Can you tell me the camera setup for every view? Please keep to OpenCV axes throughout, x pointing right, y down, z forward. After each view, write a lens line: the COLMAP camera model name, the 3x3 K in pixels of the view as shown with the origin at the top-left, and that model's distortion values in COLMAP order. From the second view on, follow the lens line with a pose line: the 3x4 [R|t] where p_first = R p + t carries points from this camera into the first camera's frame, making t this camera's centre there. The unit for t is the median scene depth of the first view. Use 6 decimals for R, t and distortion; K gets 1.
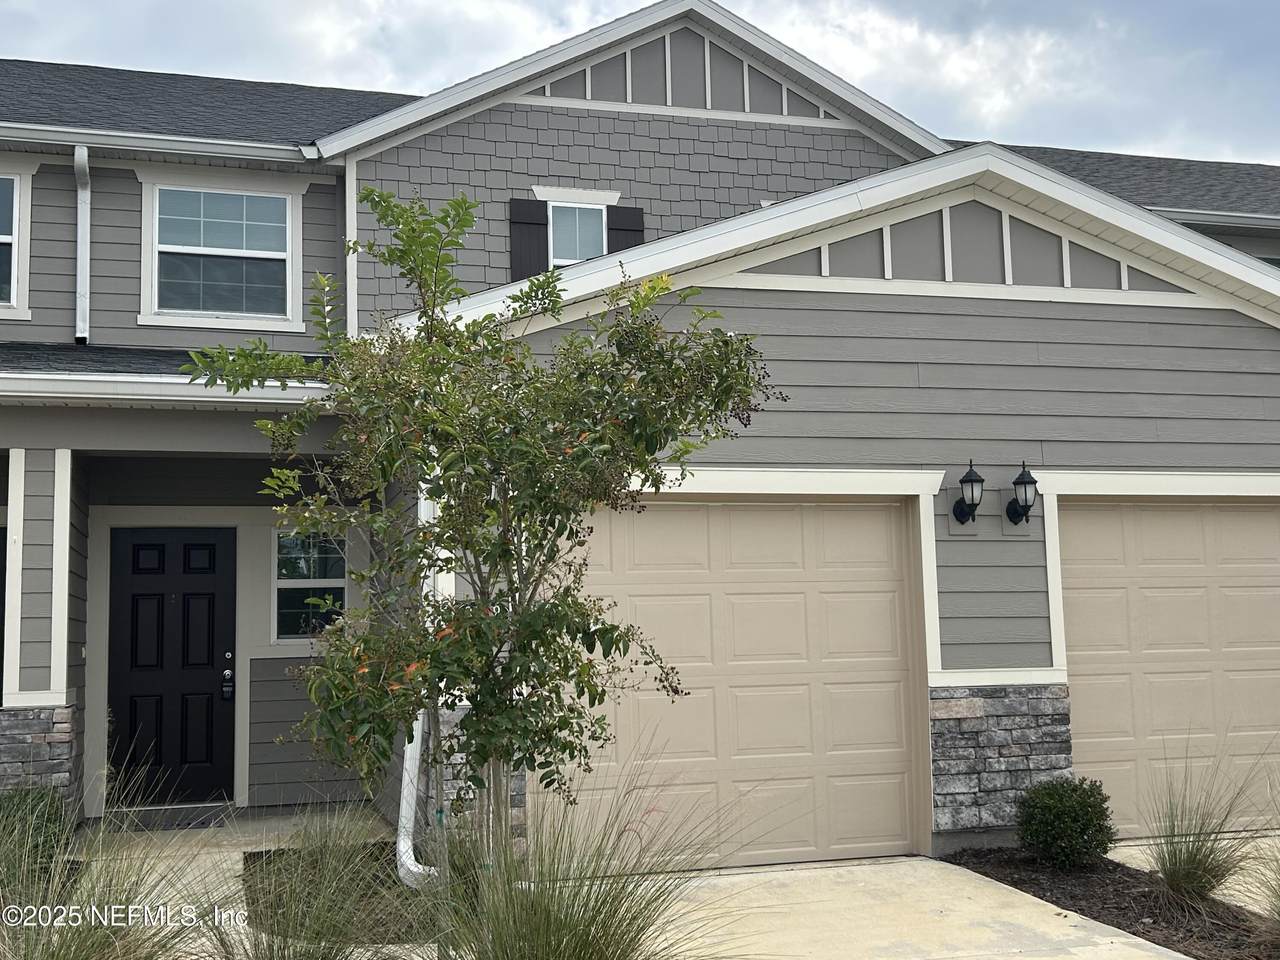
lens RADIAL K [[1450.3, 0, 640.0], [0, 1450.3, 480.0], [0, 0, 1]] dist [0.150927, -0.411892]
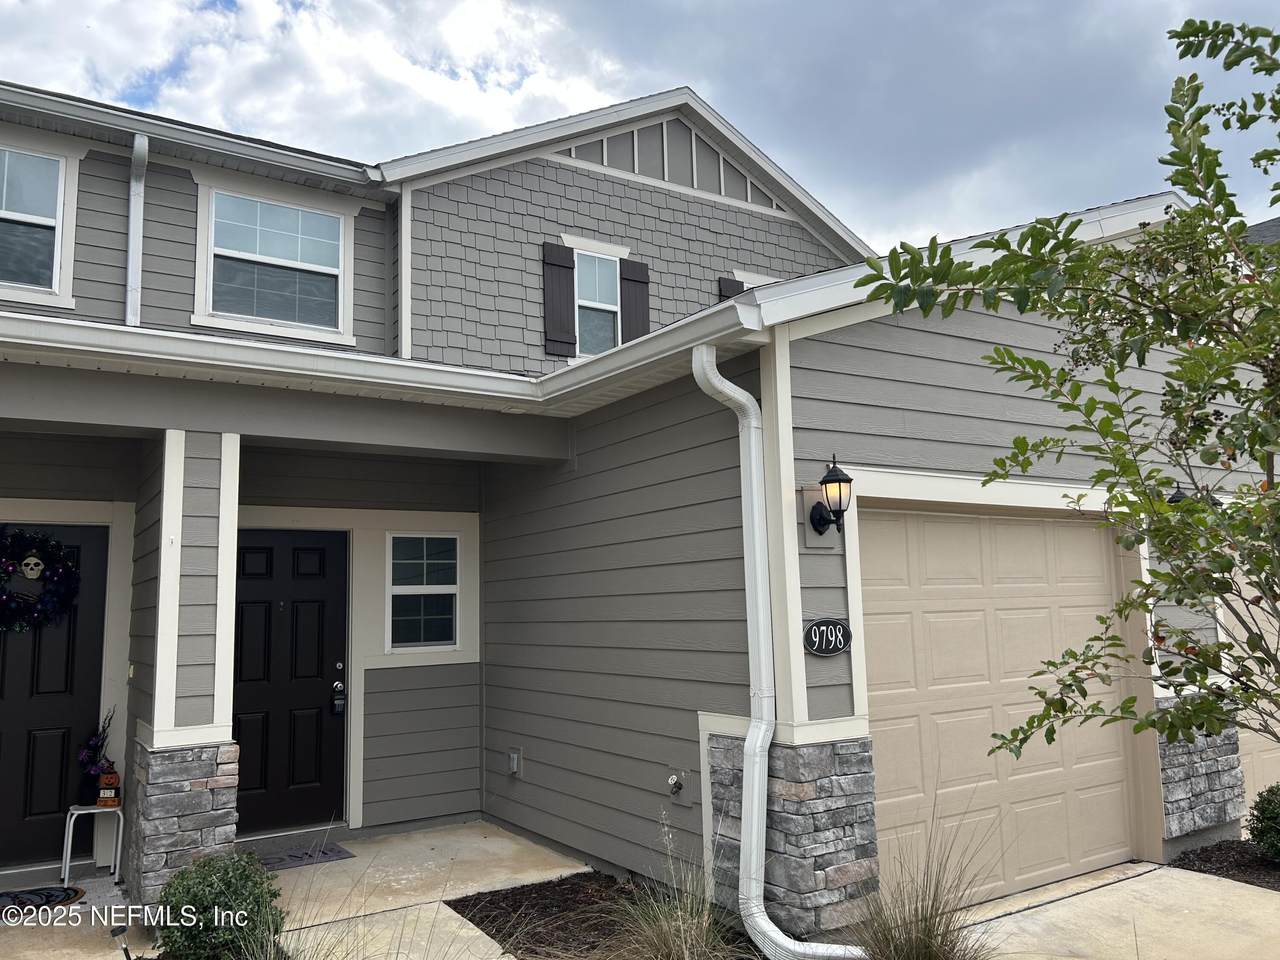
lens RADIAL K [[968.6, 0, 640.0], [0, 968.6, 480.0], [0, 0, 1]] dist [0.069004, -0.094785]
pose [[0.958382, 0.035469, 0.283278, -0.236550], [-0.026708, 0.999040, -0.034732, 0.013824], [-0.284238, 0.025721, 0.958409, 0.286973]]
